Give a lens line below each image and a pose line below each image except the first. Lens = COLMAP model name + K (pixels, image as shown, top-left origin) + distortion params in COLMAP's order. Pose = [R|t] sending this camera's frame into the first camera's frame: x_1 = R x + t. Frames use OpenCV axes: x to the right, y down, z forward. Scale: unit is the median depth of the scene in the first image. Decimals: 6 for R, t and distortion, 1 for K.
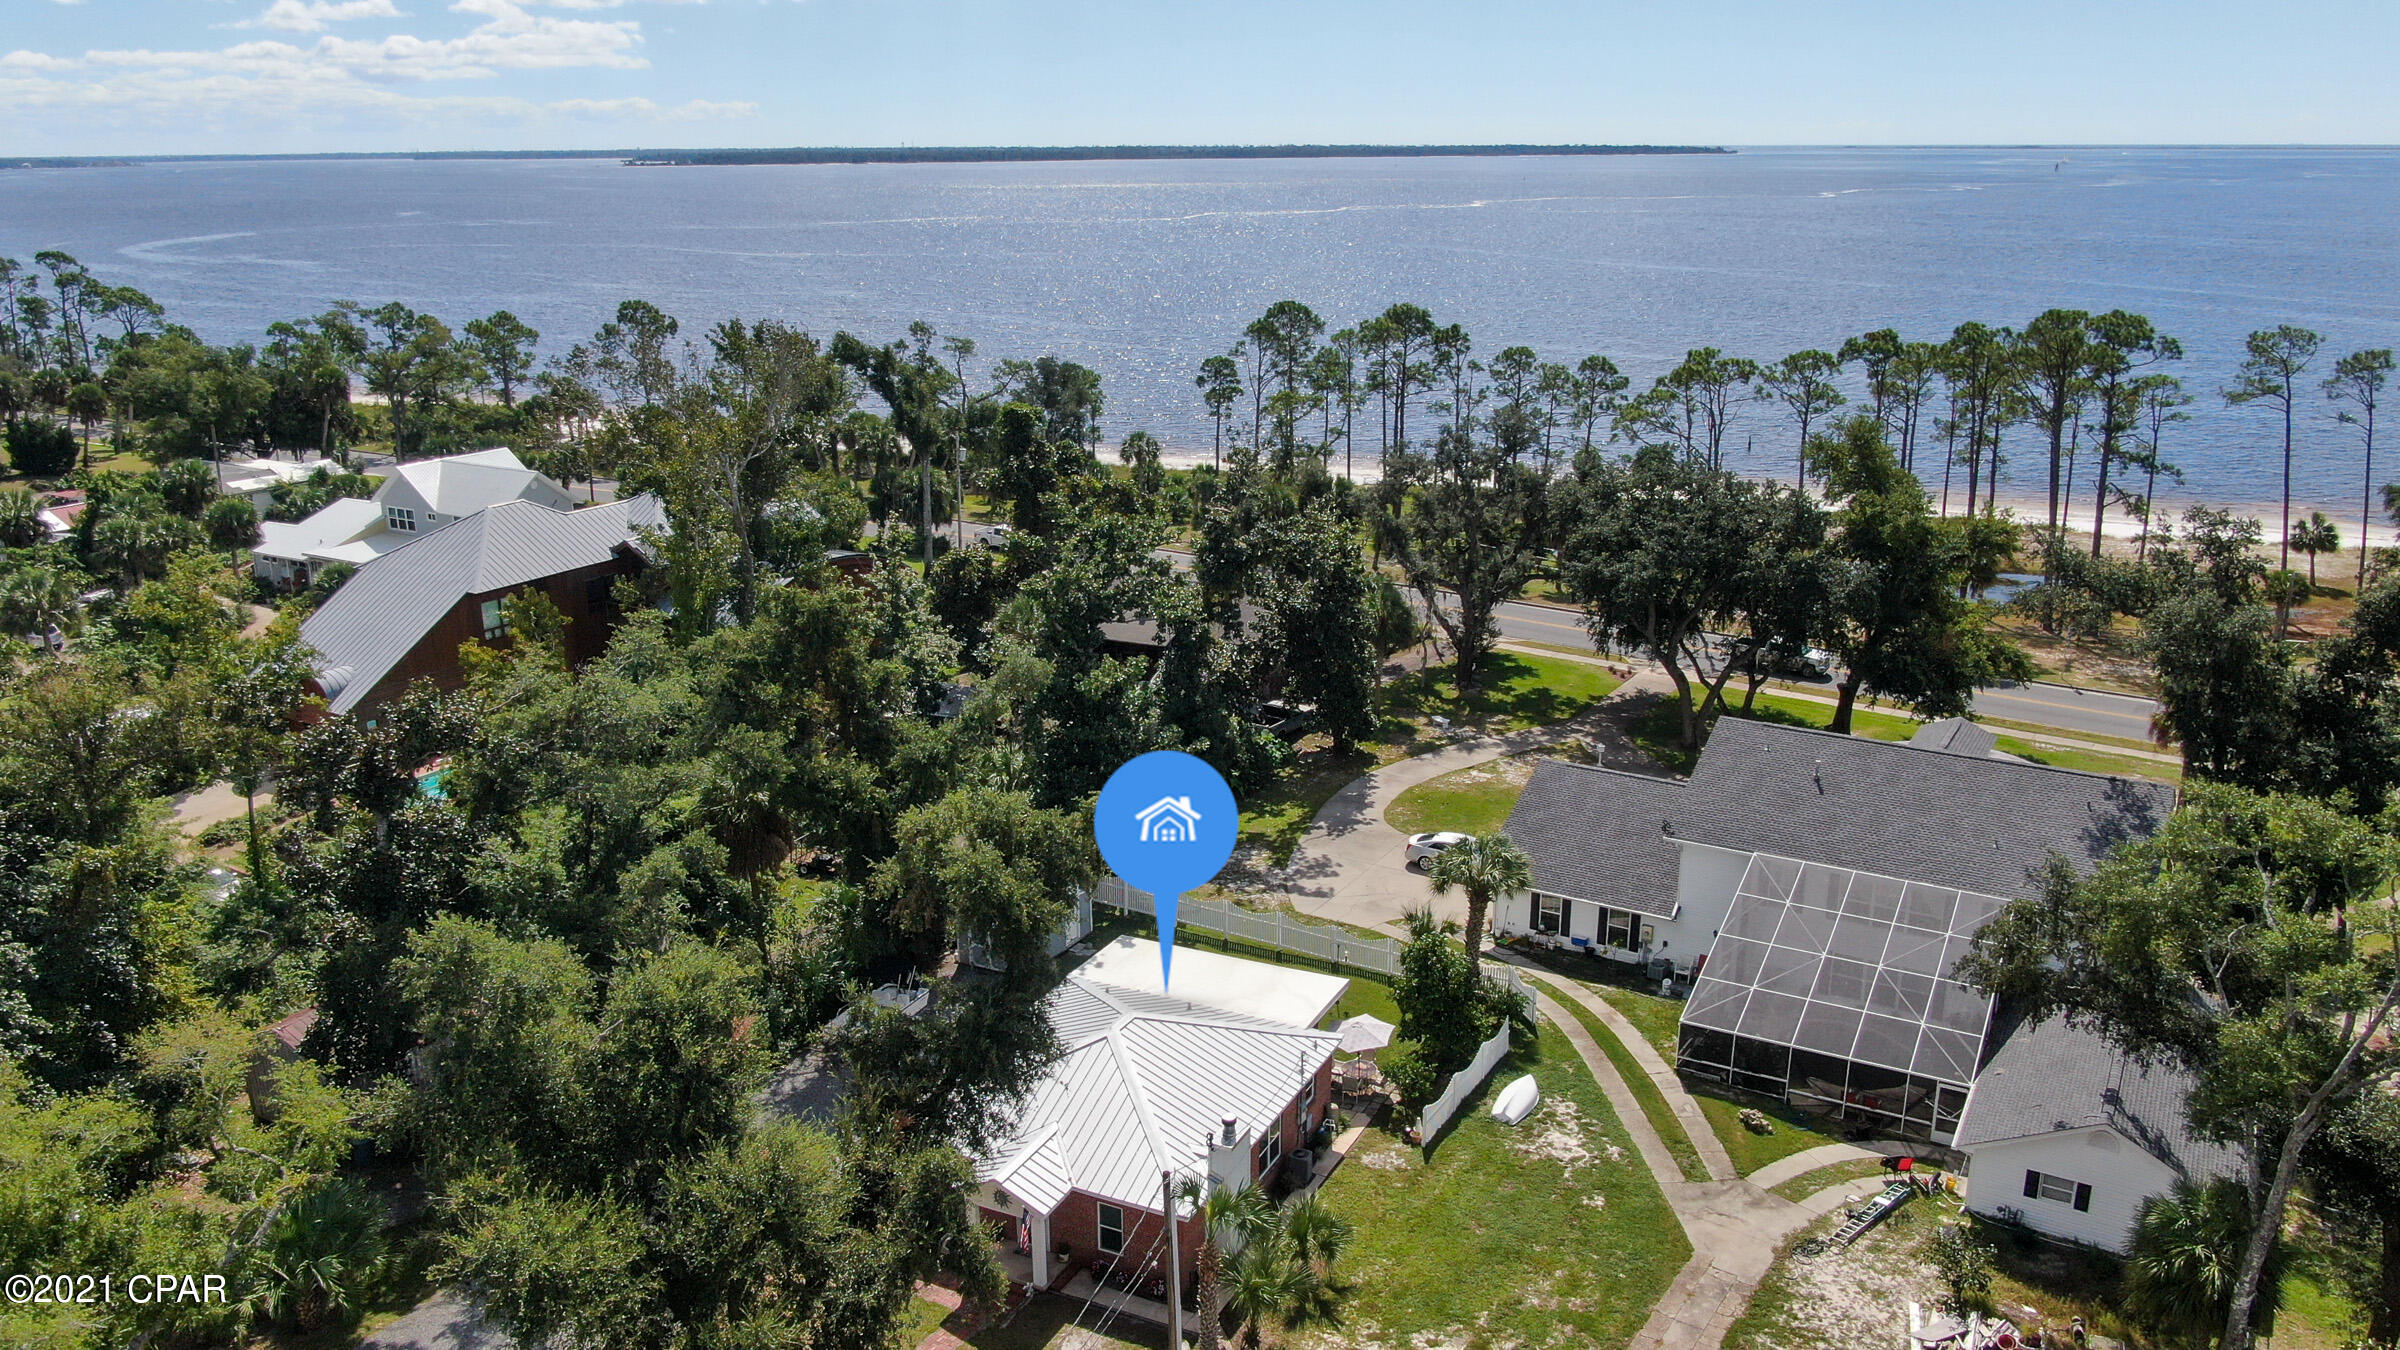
lens RADIAL K [[1849.9, 0, 1200.0], [0, 1849.9, 675.0], [0, 0, 1]] dist [-0.004396, -0.001160]
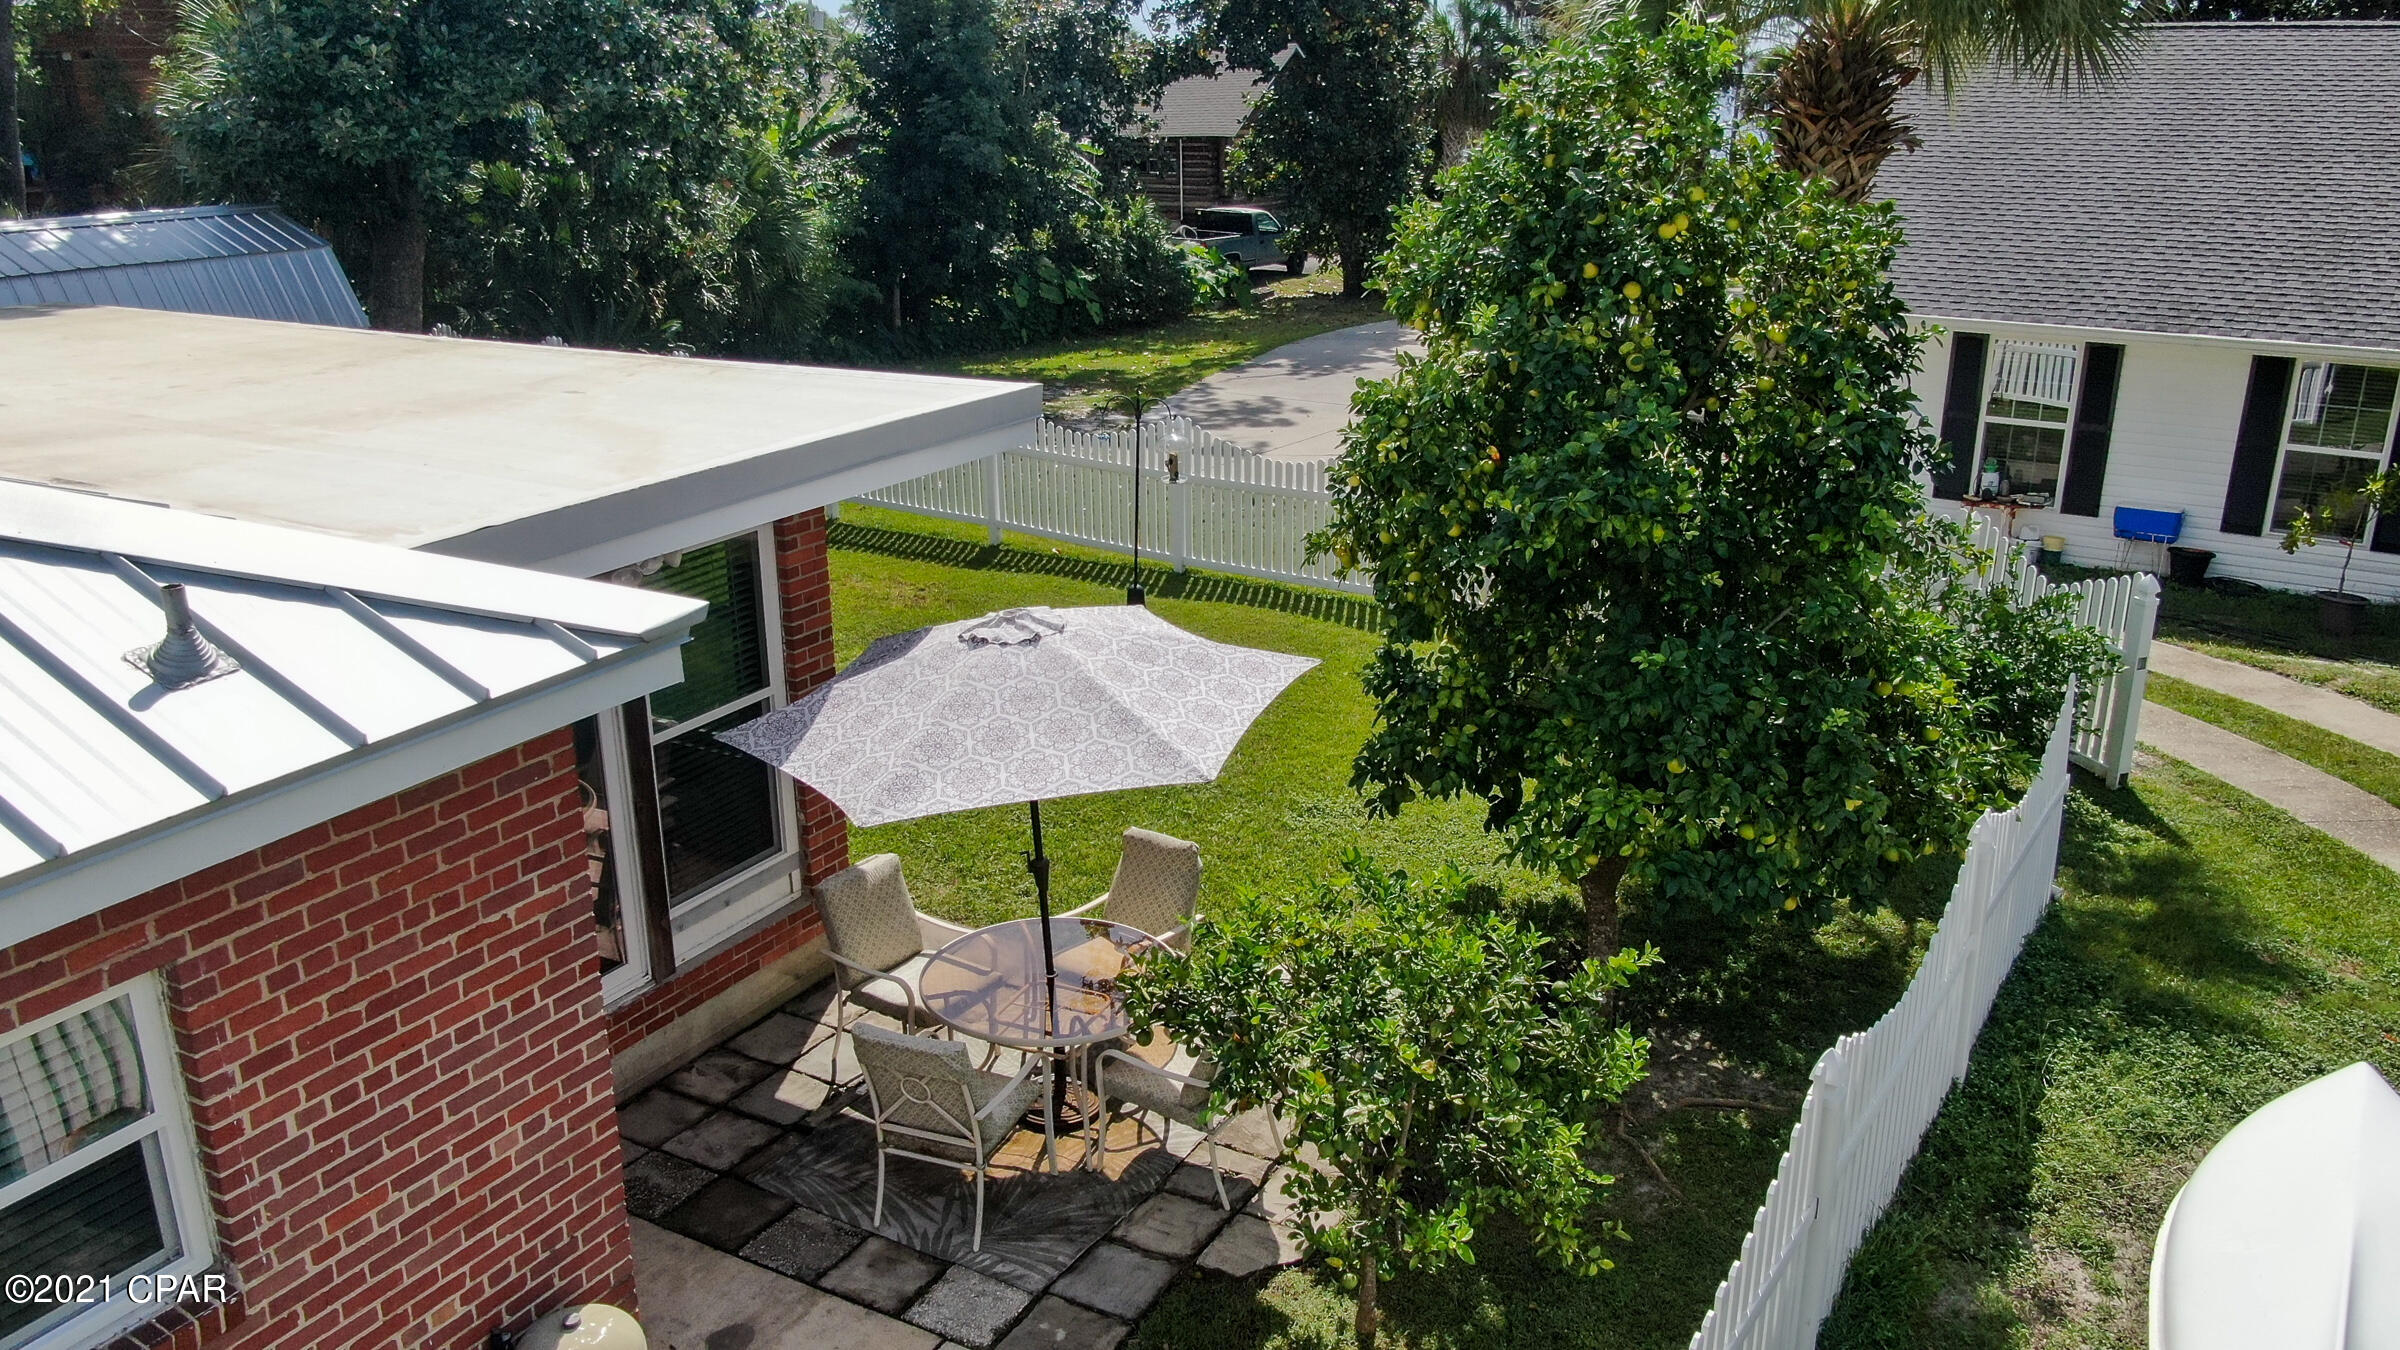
lens RADIAL K [[1849.9, 0, 1200.0], [0, 1849.9, 675.0], [0, 0, 1]] dist [-0.004396, -0.001160]
pose [[0.998173, 0.027336, -0.053891, 0.101713], [-0.024698, 0.998492, 0.049021, 0.180220], [0.055150, -0.047601, 0.997343, 0.850432]]
